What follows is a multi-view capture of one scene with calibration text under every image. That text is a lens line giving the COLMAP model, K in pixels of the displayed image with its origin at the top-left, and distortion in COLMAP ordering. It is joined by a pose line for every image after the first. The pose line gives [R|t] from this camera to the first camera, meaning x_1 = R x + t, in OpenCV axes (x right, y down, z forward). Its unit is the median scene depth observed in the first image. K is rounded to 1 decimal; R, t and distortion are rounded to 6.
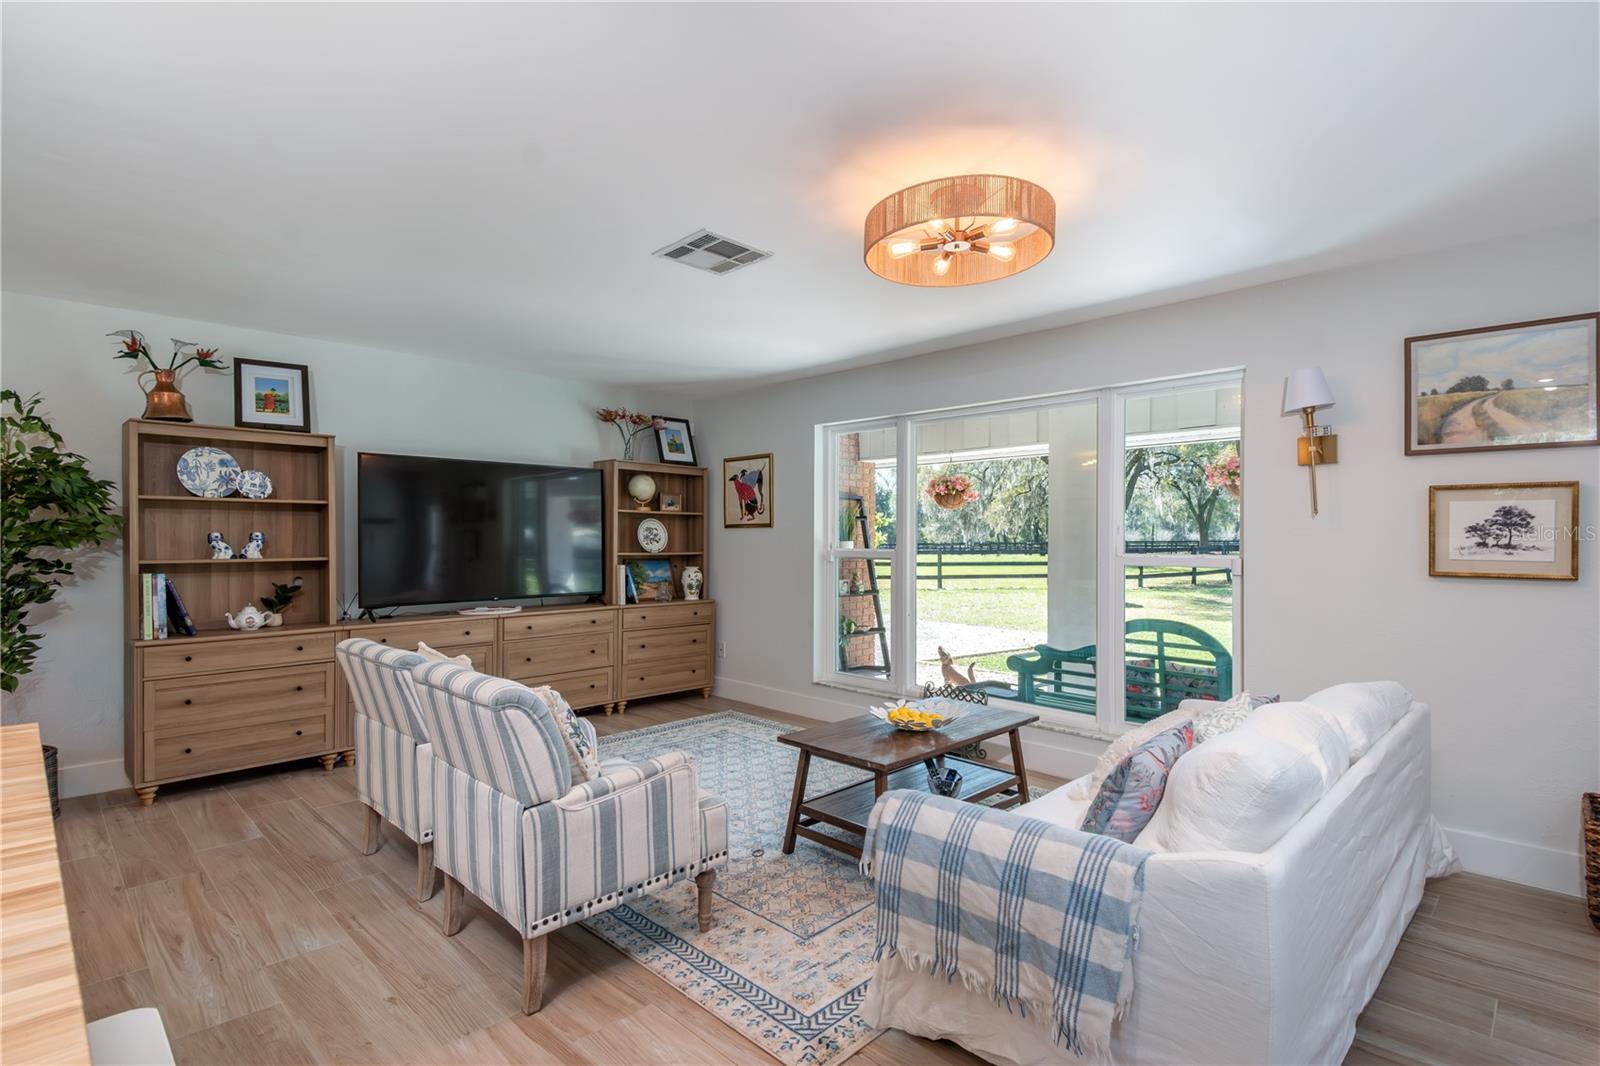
lens RADIAL K [[758.8, 0, 799.7], [0, 758.8, 542.4], [0, 0, 1]] dist [0.003528, 0.000166]
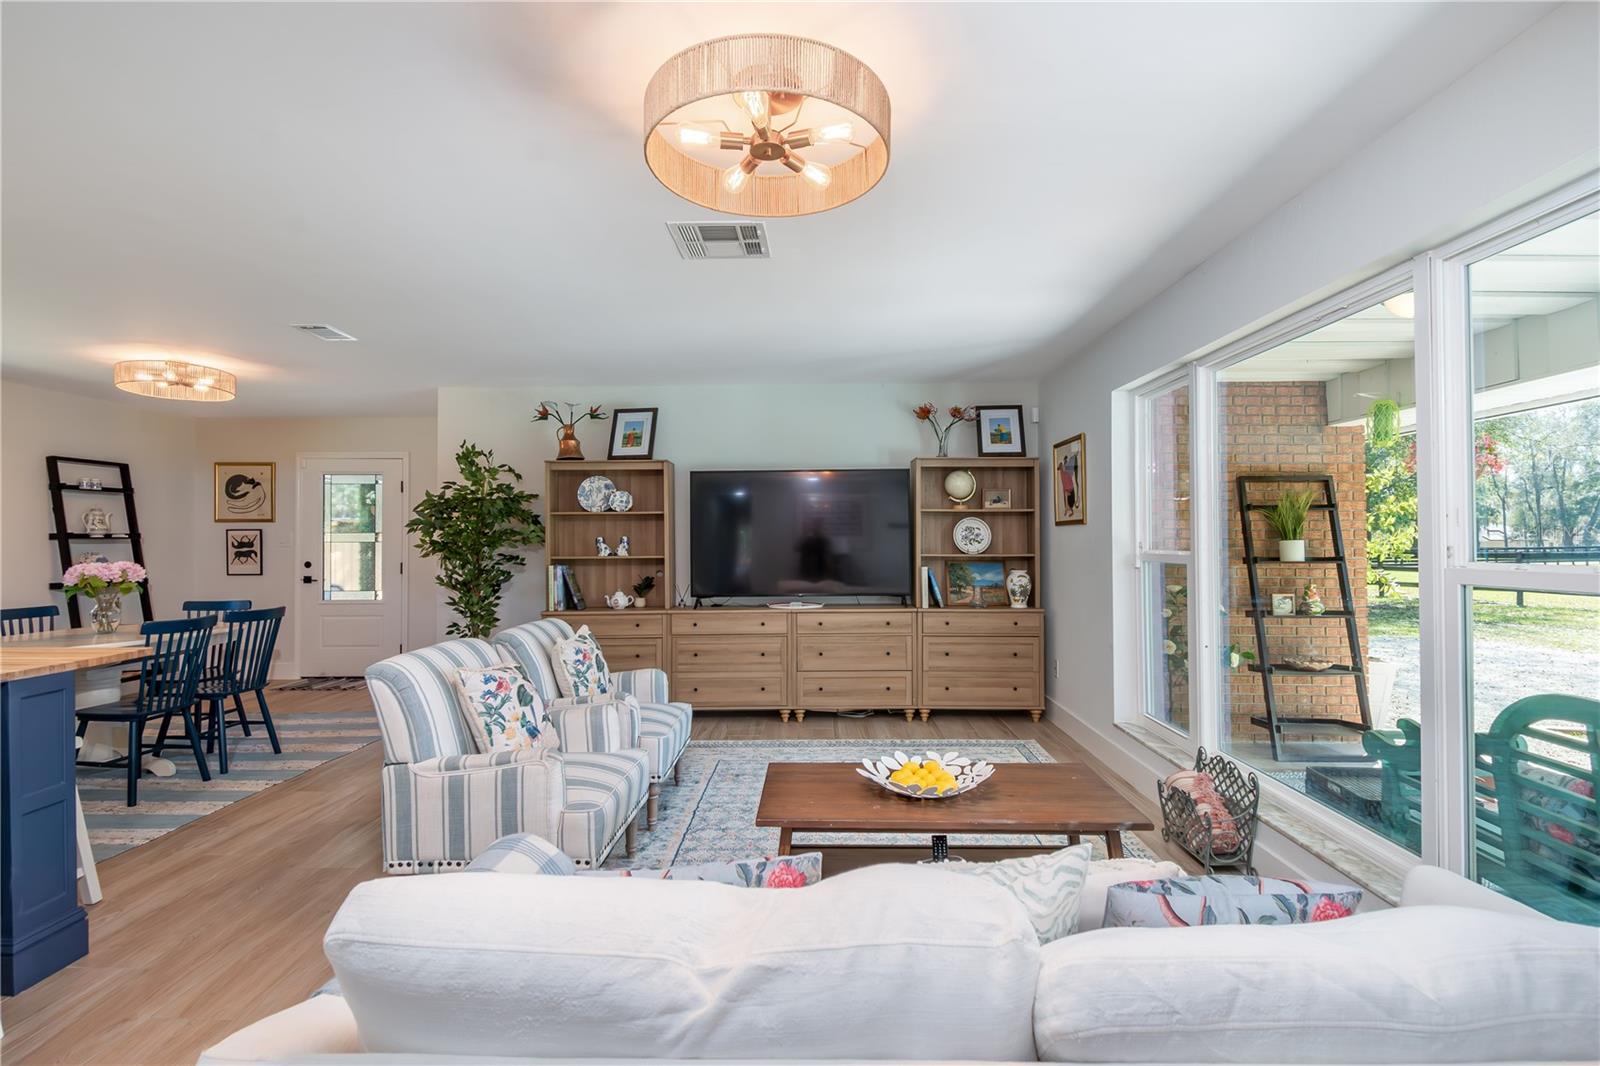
lens RADIAL K [[749.1, 0, 800.0], [0, 749.1, 533.0], [0, 0, 1]] dist [0.020391, -0.018752]
pose [[0.691698, -0.012788, -0.722074, 0.445998], [0.003298, 0.999889, -0.014549, 0.000668], [0.722179, 0.007682, 0.691663, 0.296565]]
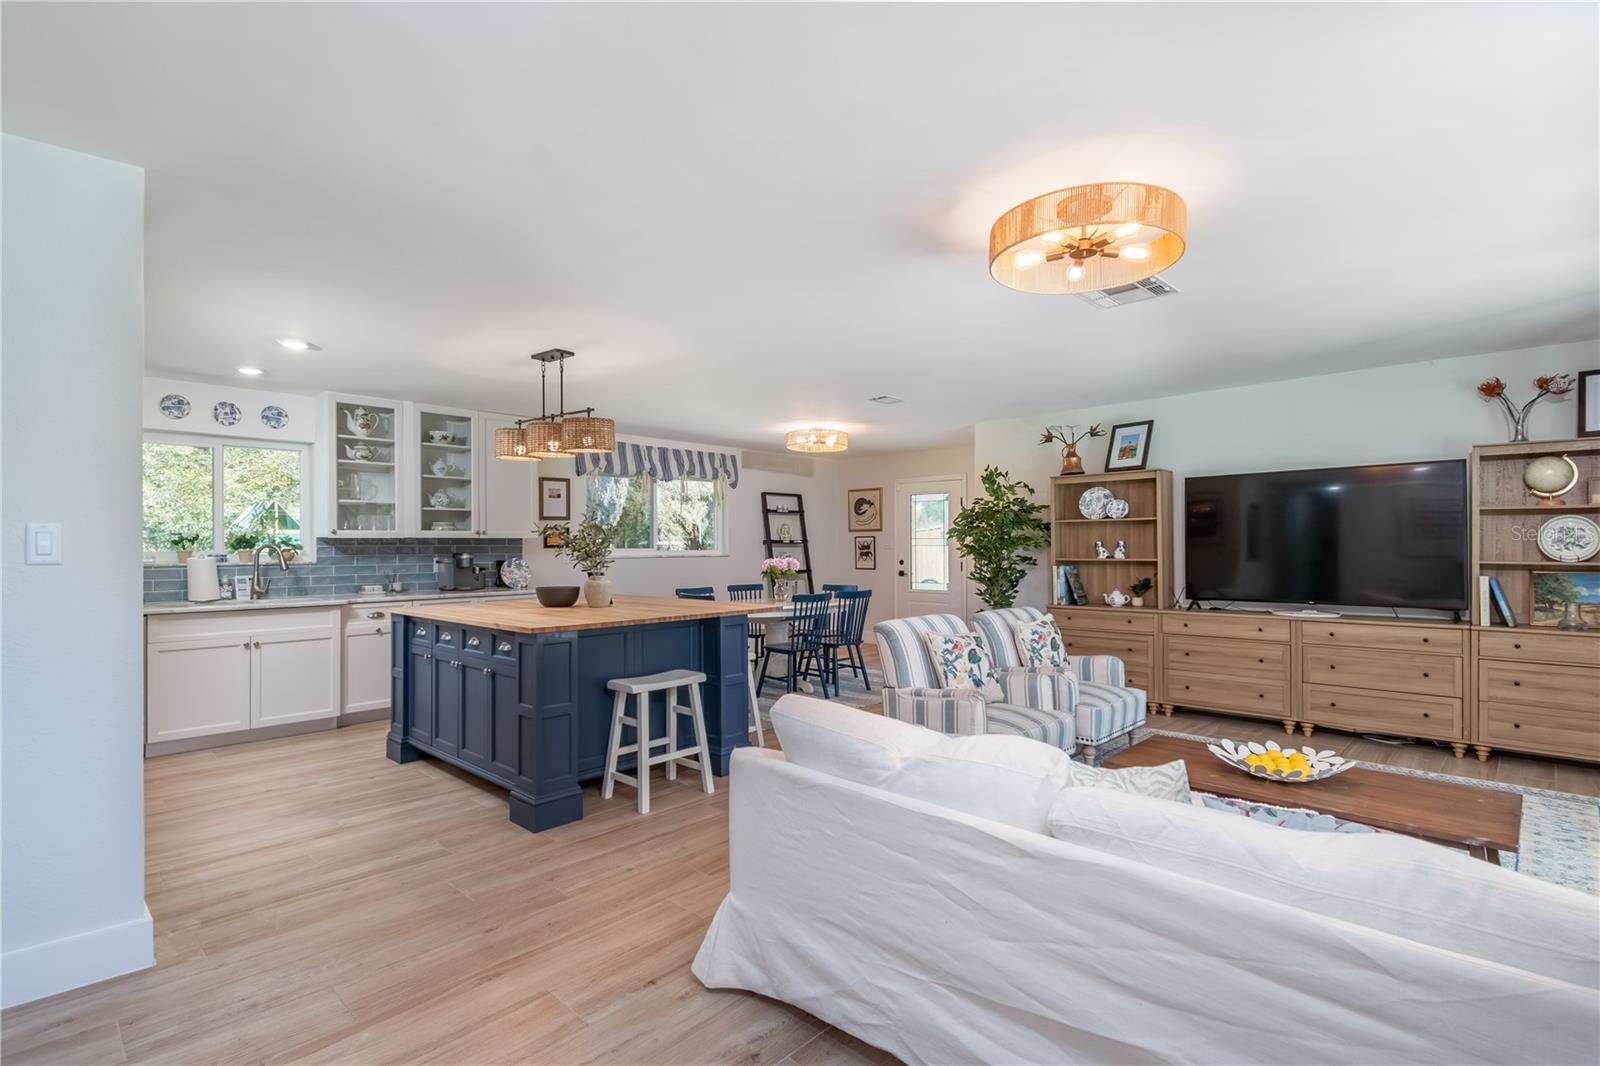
lens RADIAL K [[734.5, 0, 814.8], [0, 734.5, 545.3], [0, 0, 1]] dist [0.000362, -0.000194]
pose [[0.019804, -0.004057, -0.999796, 0.682932], [-0.000337, 0.999992, -0.004065, 0.001208], [0.999804, 0.000417, 0.019802, 0.363777]]
